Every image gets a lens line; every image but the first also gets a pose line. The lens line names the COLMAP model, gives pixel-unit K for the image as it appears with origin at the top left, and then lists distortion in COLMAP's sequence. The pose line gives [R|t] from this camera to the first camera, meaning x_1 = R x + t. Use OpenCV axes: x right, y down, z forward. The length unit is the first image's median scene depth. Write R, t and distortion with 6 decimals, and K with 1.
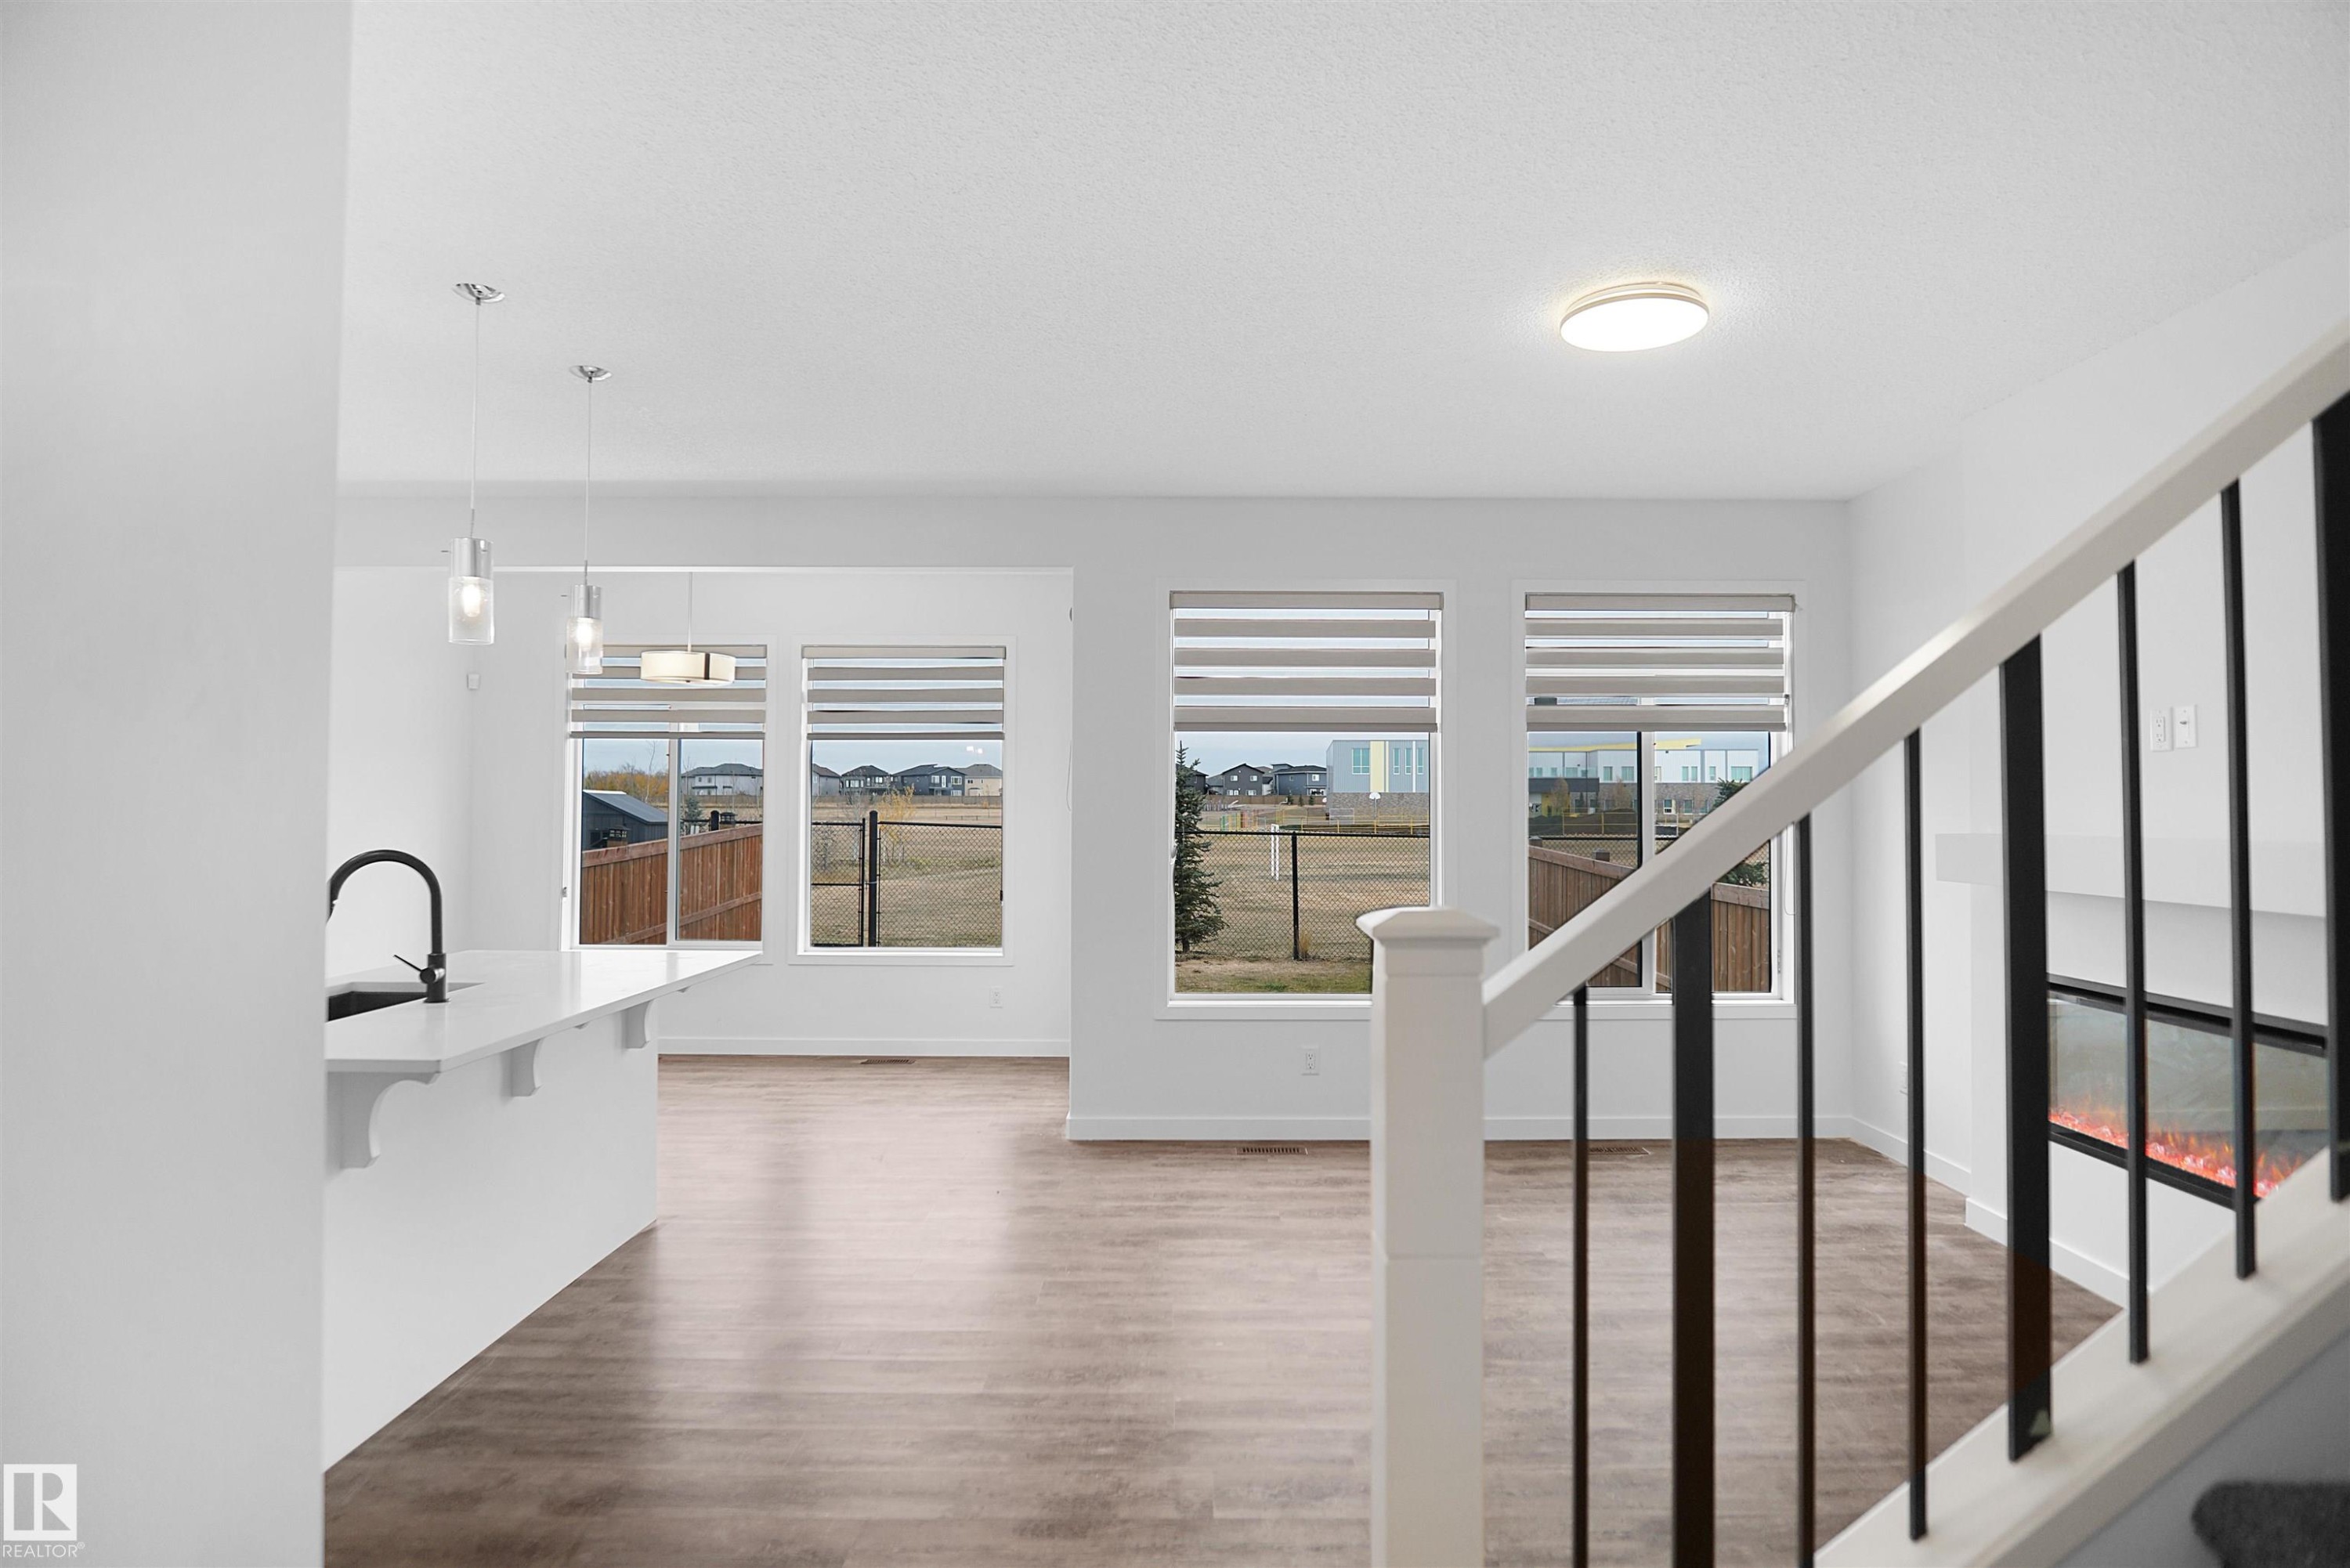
lens RADIAL K [[1275.4, 0, 1176.9], [0, 1275.4, 770.3], [0, 0, 1]] dist [-0.030809, 0.008025]
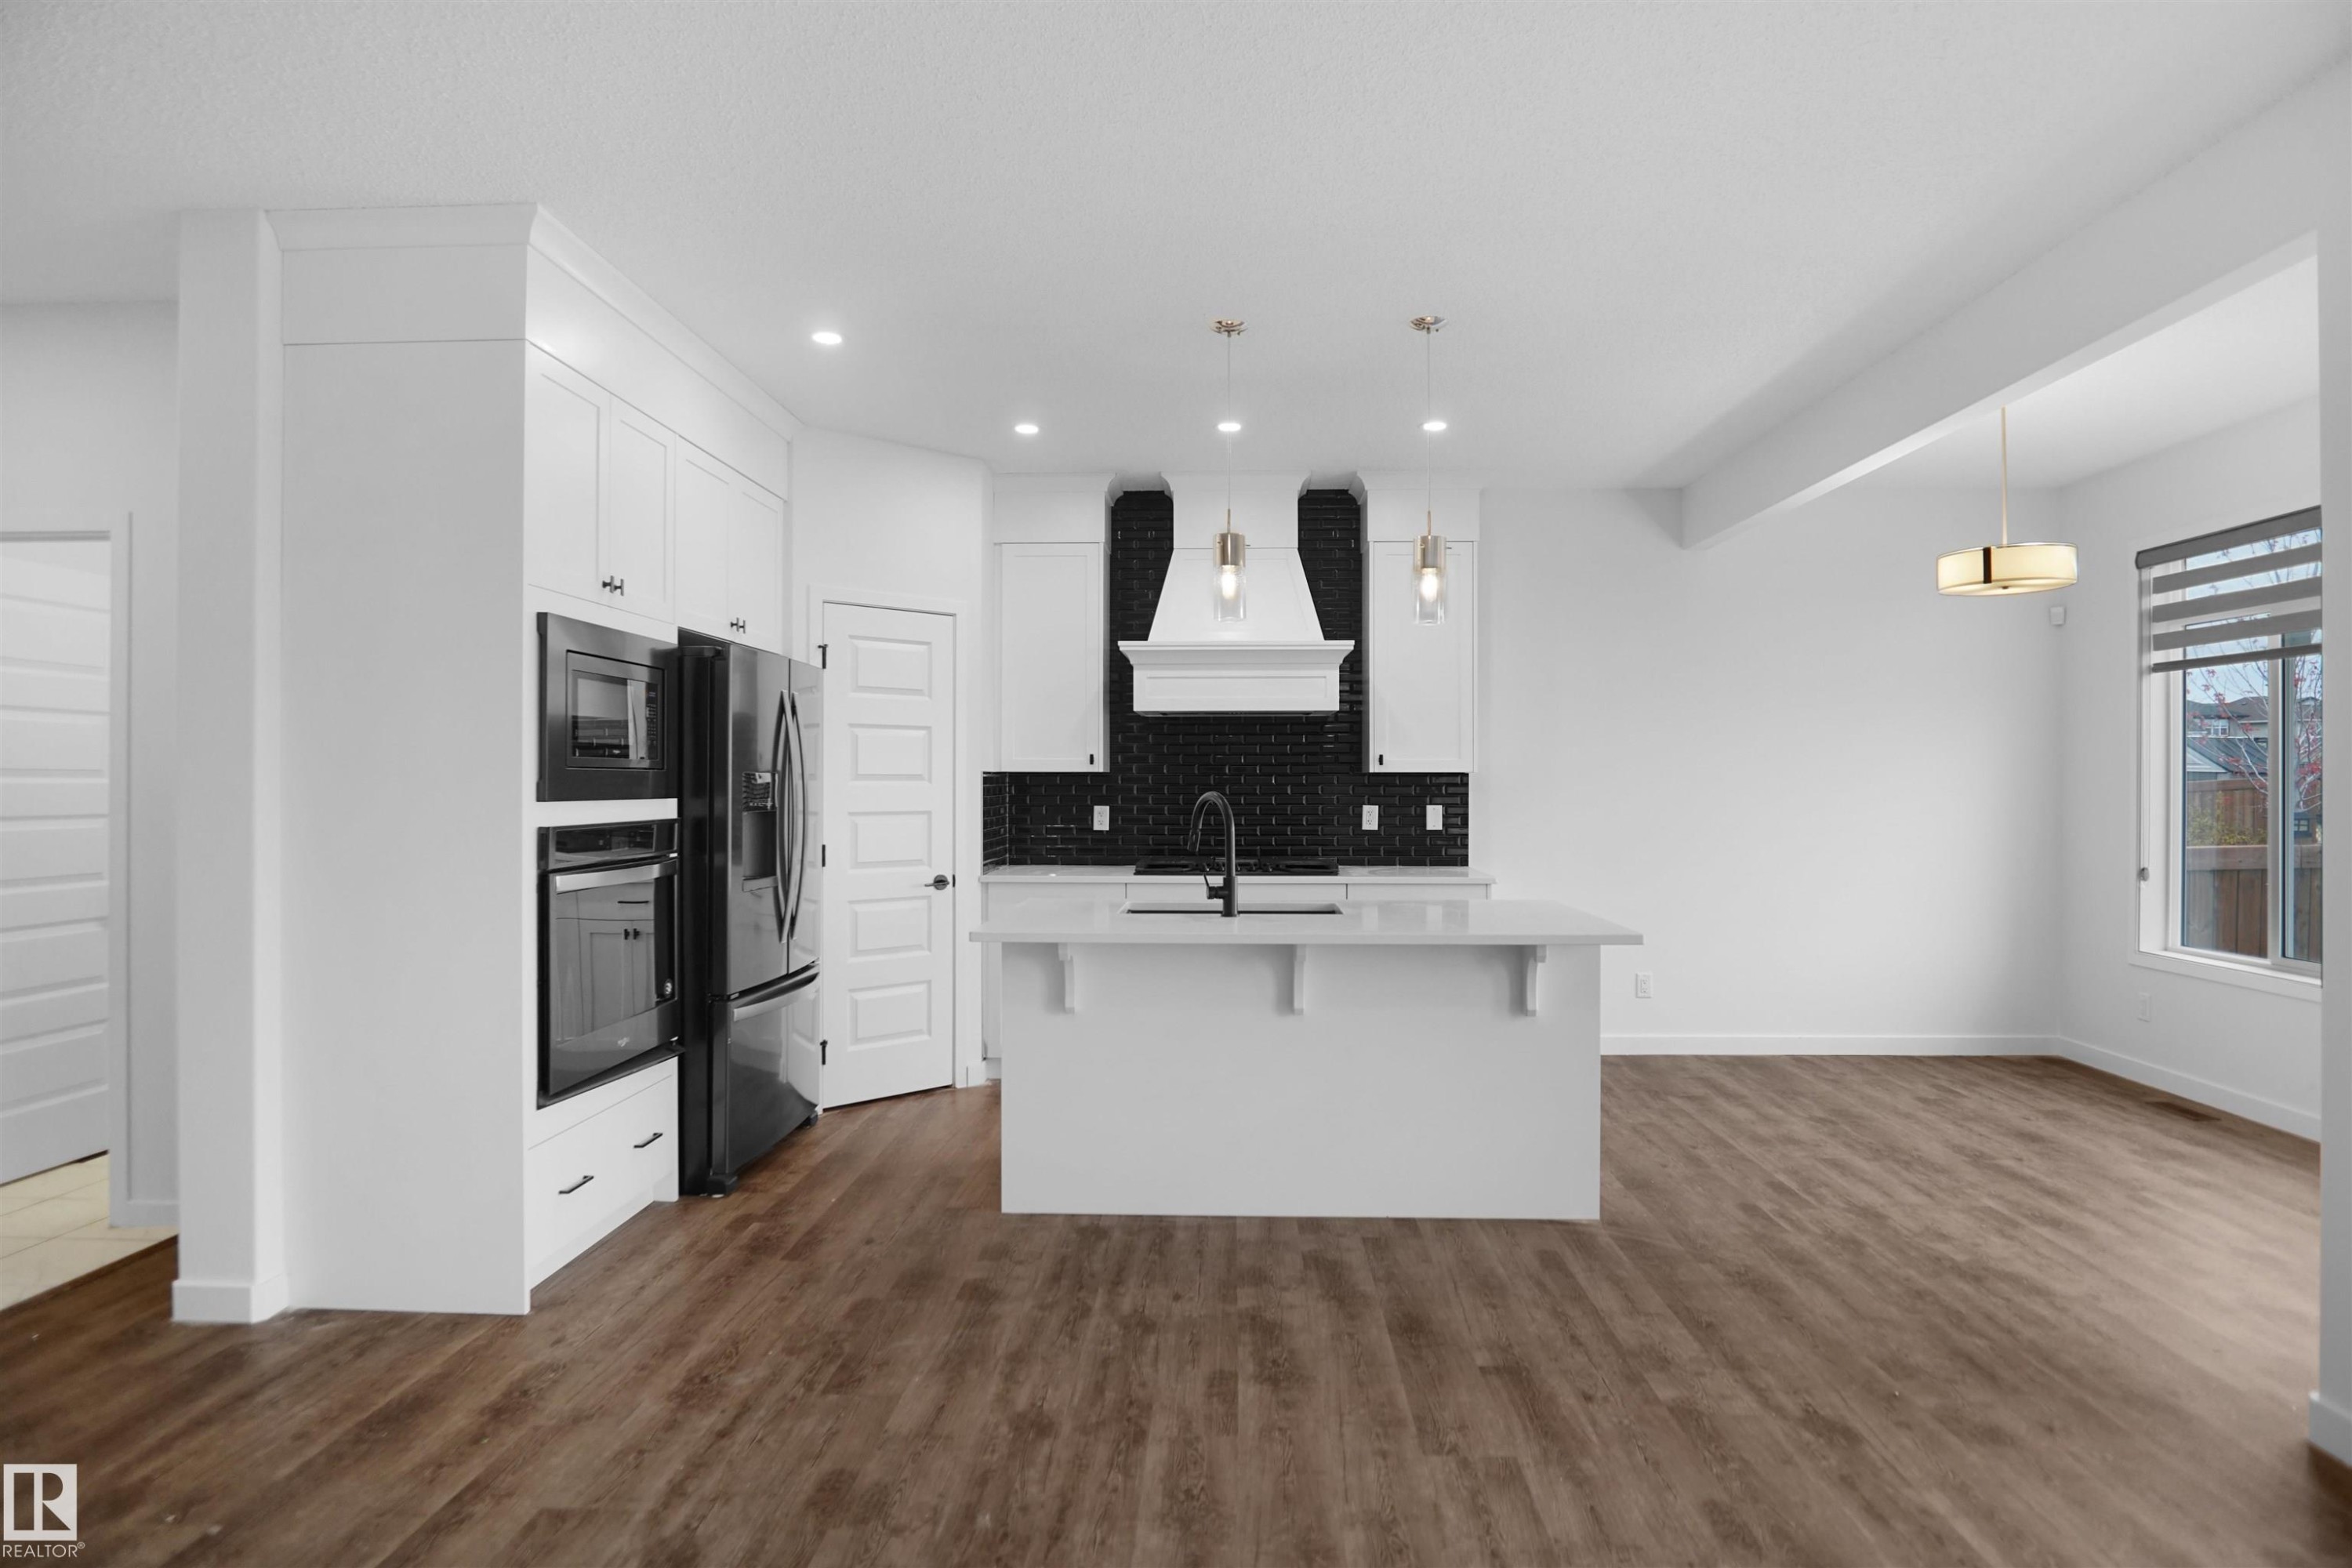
lens RADIAL K [[1276.6, 0, 1193.2], [0, 1276.6, 758.9], [0, 0, 1]] dist [-0.030809, 0.008025]
pose [[-0.024621, -0.018460, -0.999526, 0.291368], [0.031434, 0.999321, -0.019230, 0.023377], [0.999203, -0.031893, -0.024024, 0.442268]]
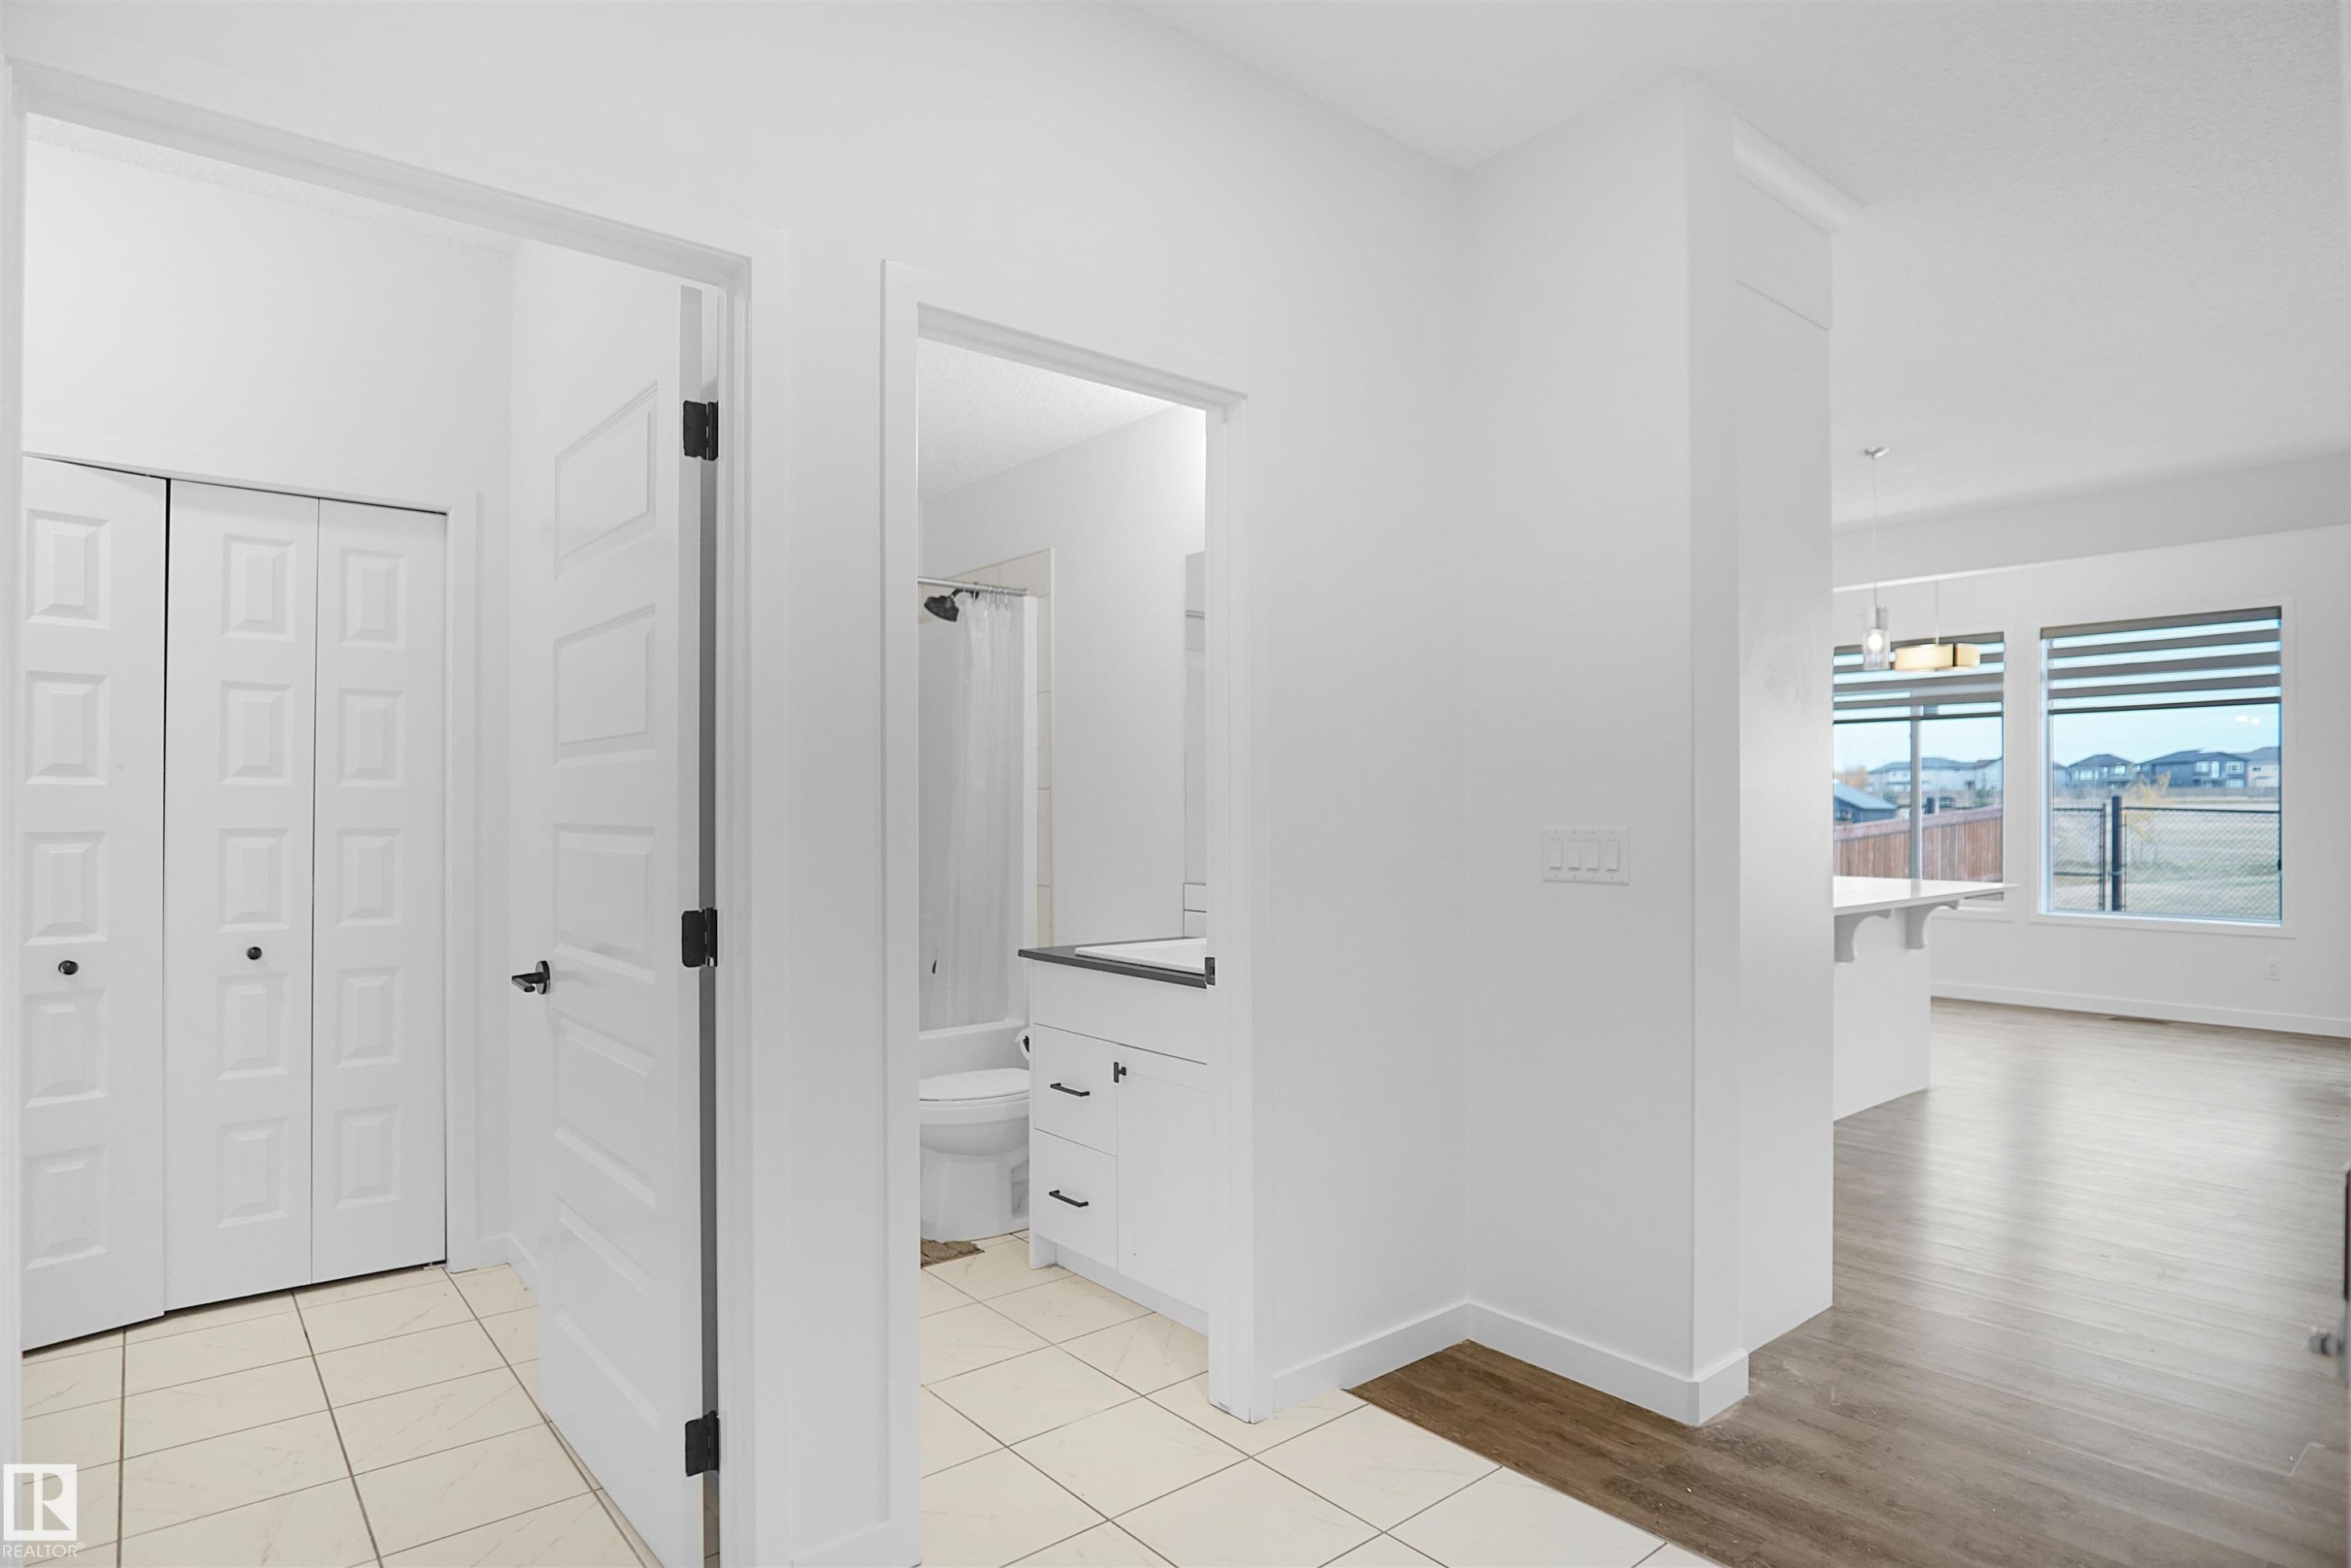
lens RADIAL K [[1276.0, 0, 1193.9], [0, 1276.0, 802.6], [0, 0, 1]] dist [-0.030809, 0.008025]
pose [[0.649026, -0.009416, -0.760708, 0.052683], [0.029551, 0.999481, 0.012841, 0.014954], [0.760192, -0.030814, 0.648967, -0.248792]]
